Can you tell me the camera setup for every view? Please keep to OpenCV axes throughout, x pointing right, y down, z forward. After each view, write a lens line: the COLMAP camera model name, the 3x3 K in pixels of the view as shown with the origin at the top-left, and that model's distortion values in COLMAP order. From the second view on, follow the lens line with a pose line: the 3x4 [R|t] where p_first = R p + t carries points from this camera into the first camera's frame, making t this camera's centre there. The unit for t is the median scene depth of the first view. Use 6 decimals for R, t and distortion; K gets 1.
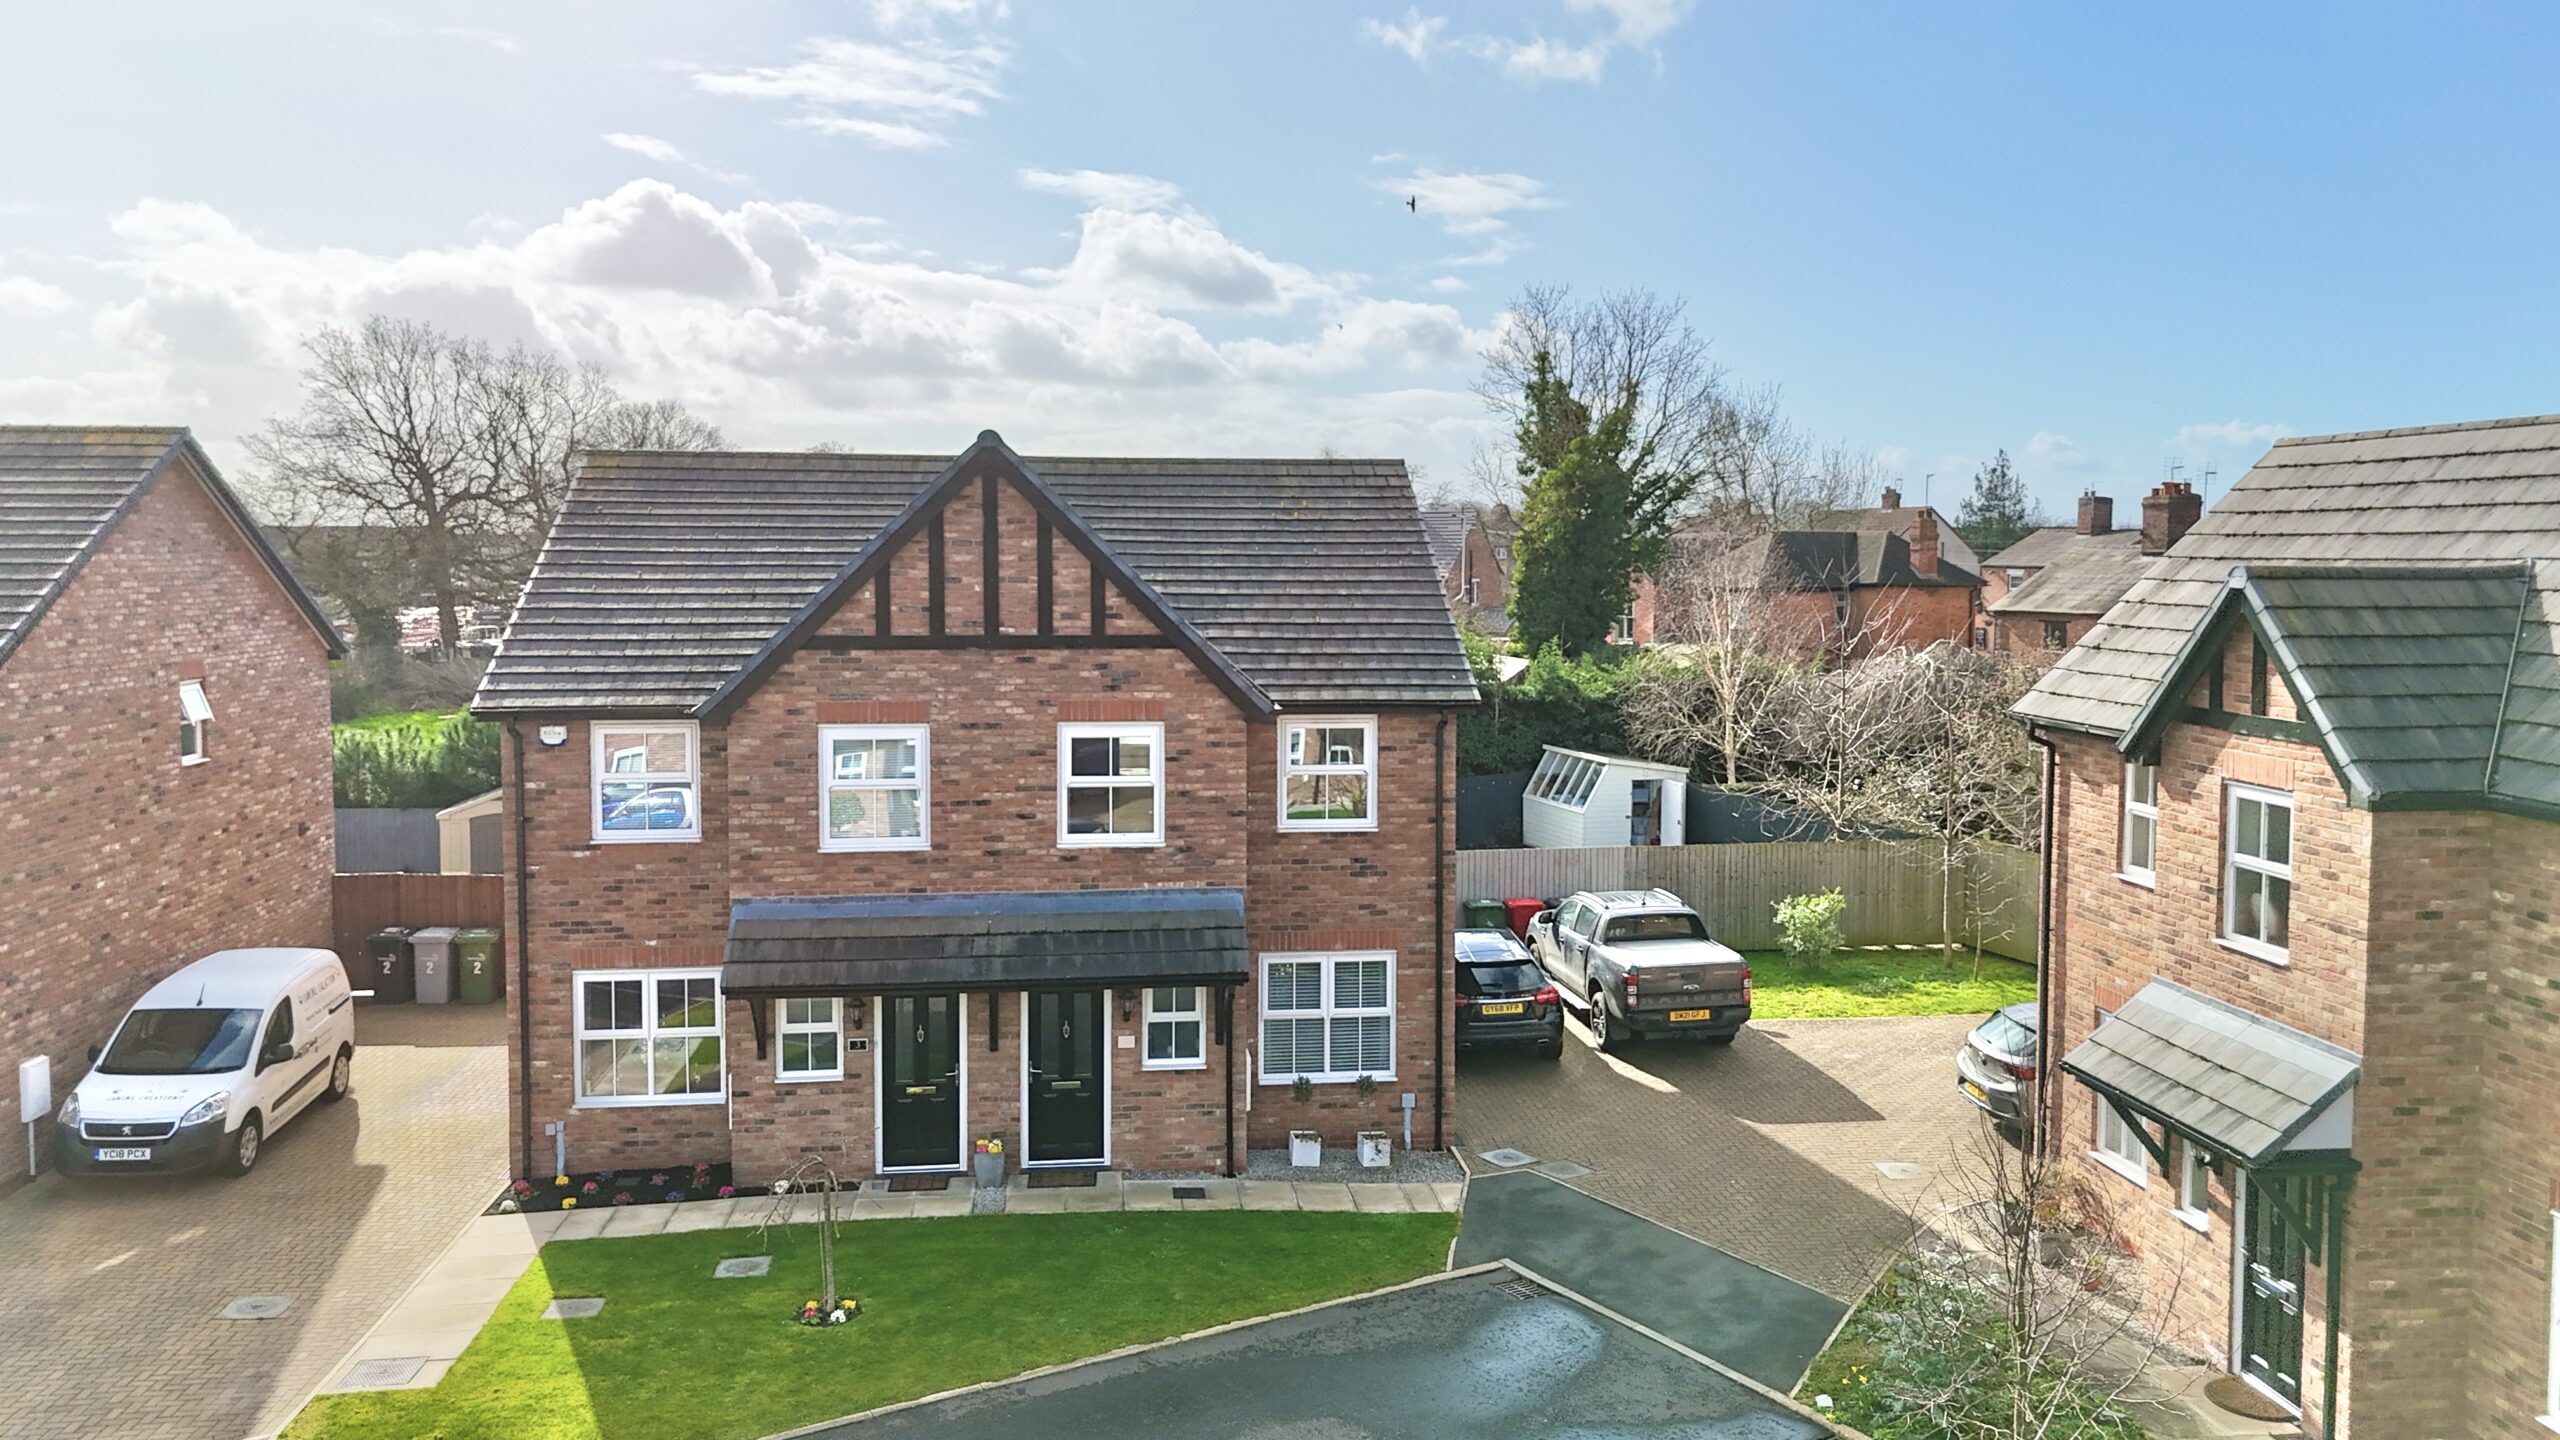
lens RADIAL K [[1878.6, 0, 1280.0], [0, 1878.6, 720.0], [0, 0, 1]] dist [0.088815, -0.095406]
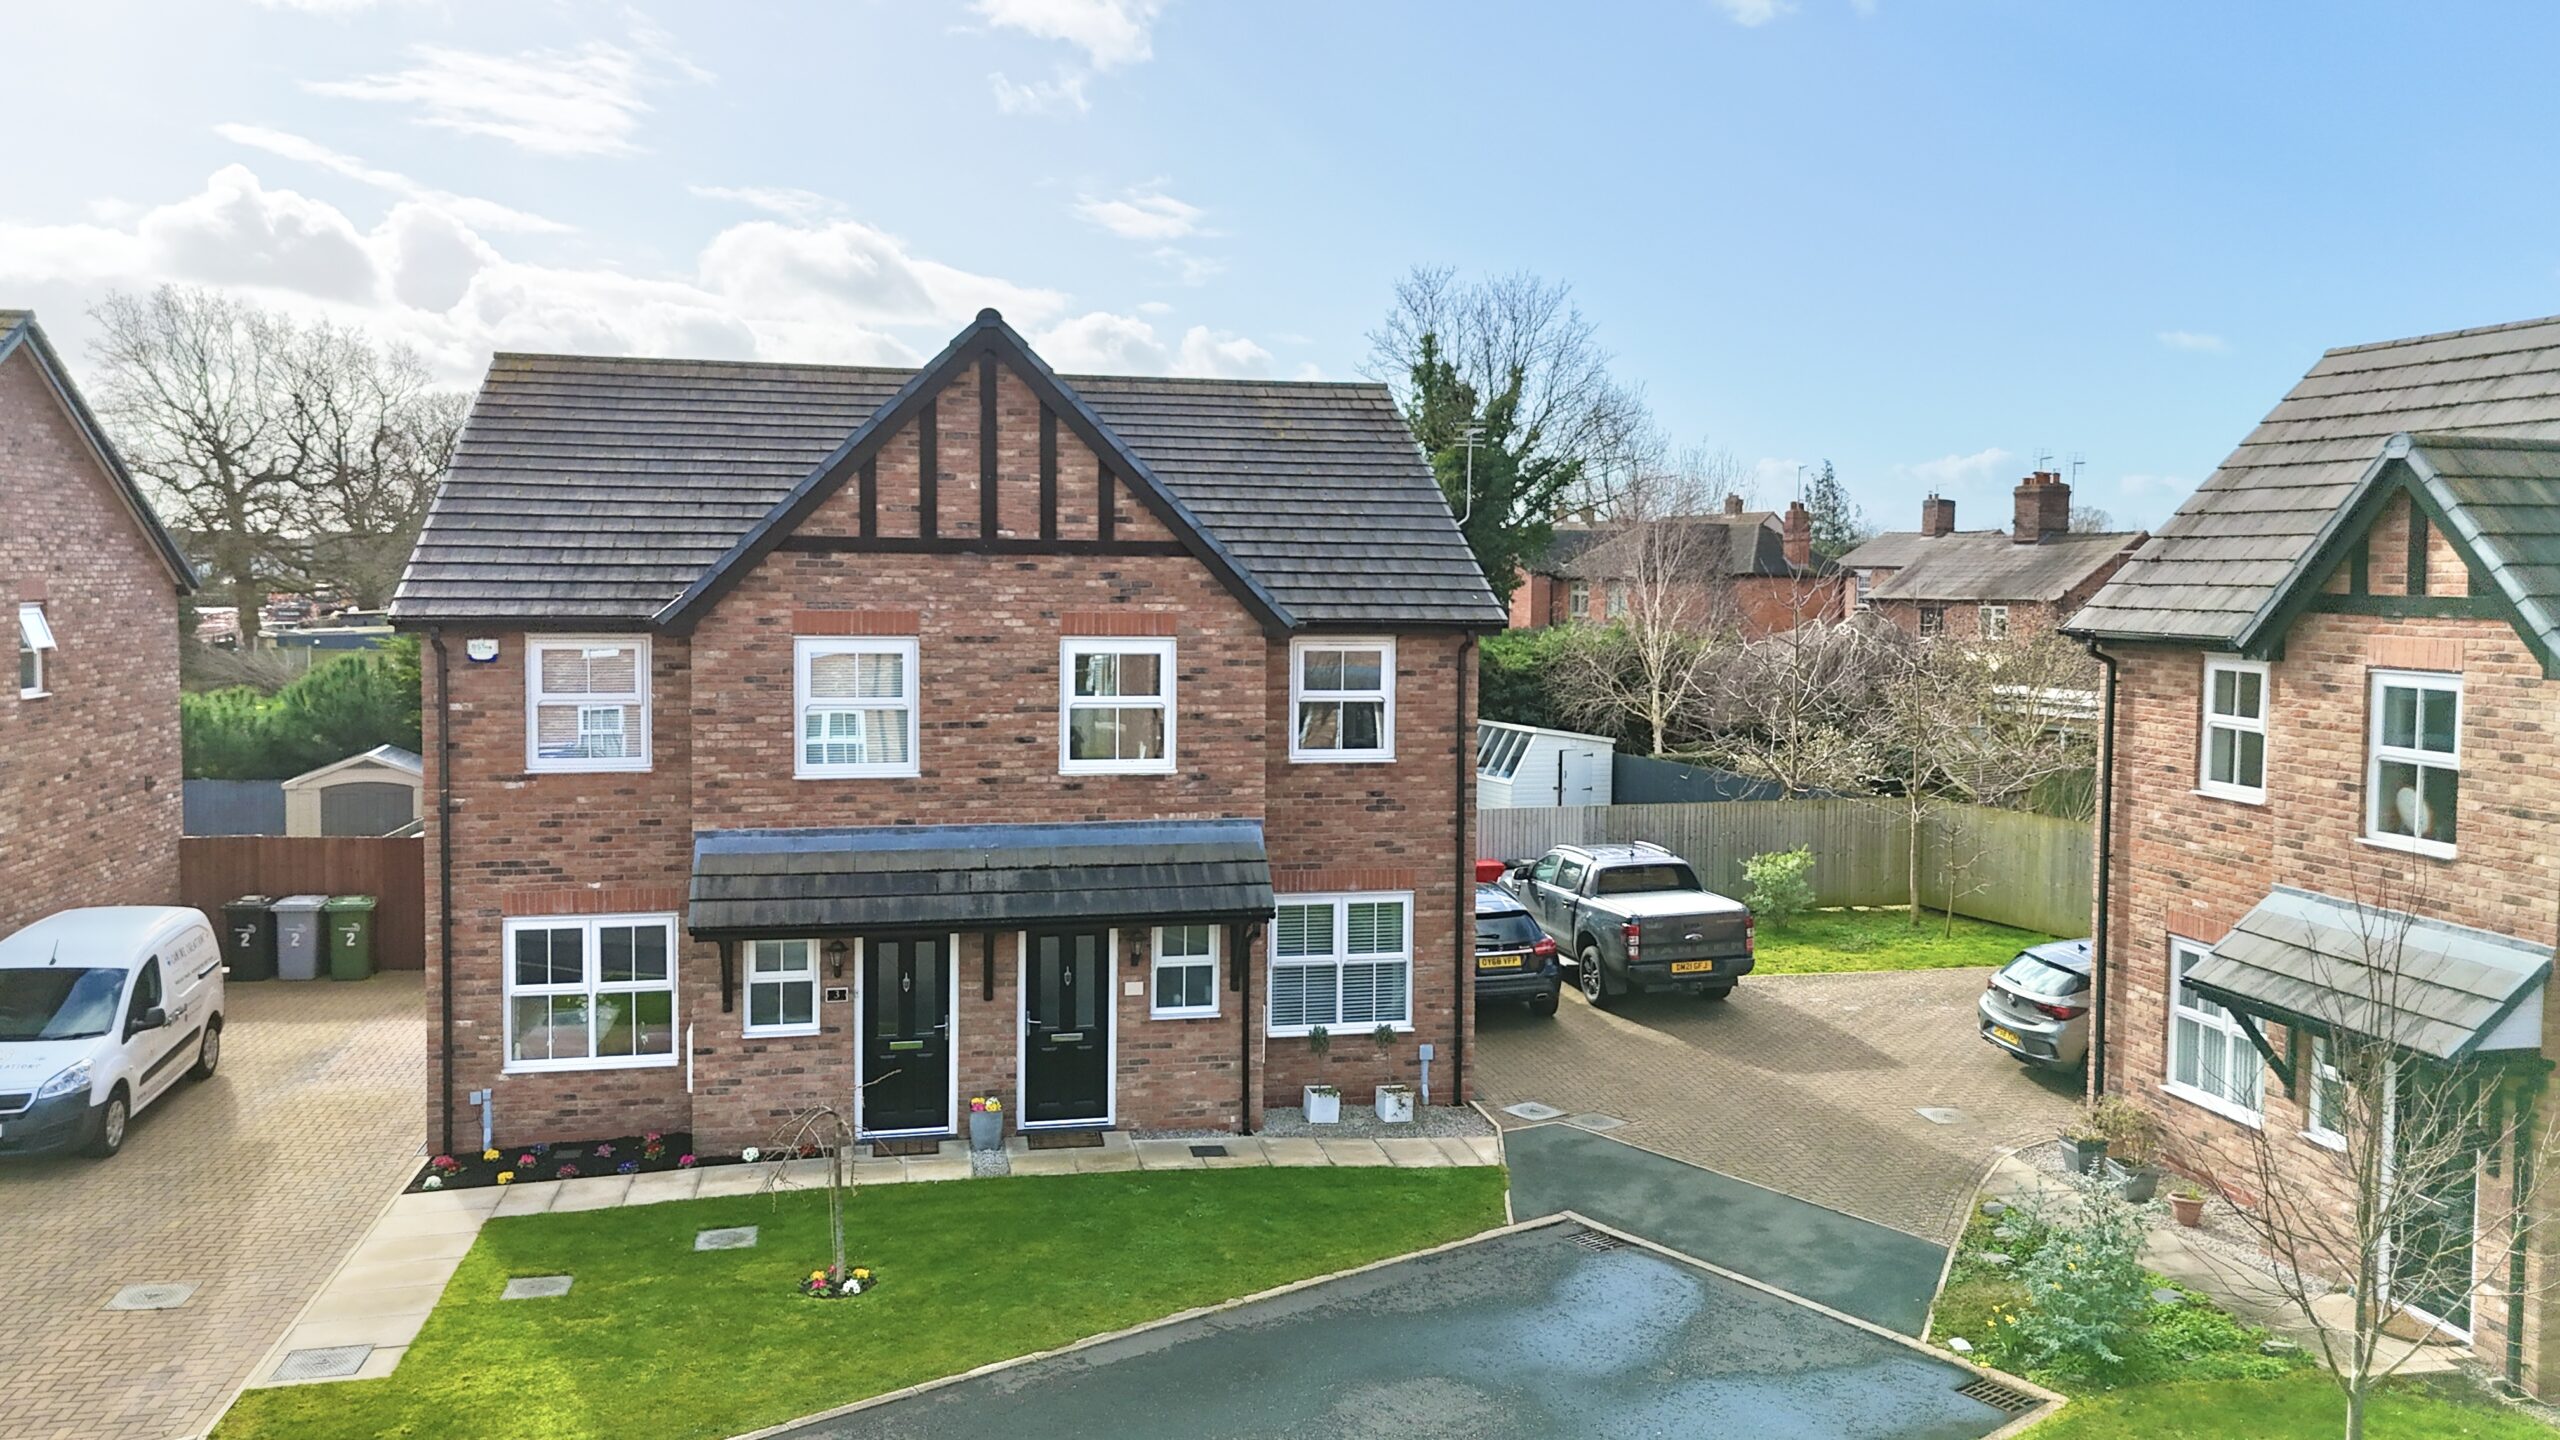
lens RADIAL K [[1878.6, 0, 1280.0], [0, 1878.6, 720.0], [0, 0, 1]] dist [0.088815, -0.095406]
pose [[0.995561, -0.000093, 0.094117, -0.097975], [0.000945, 0.999959, -0.009002, 0.049597], [-0.094112, 0.009051, 0.995520, 0.086351]]
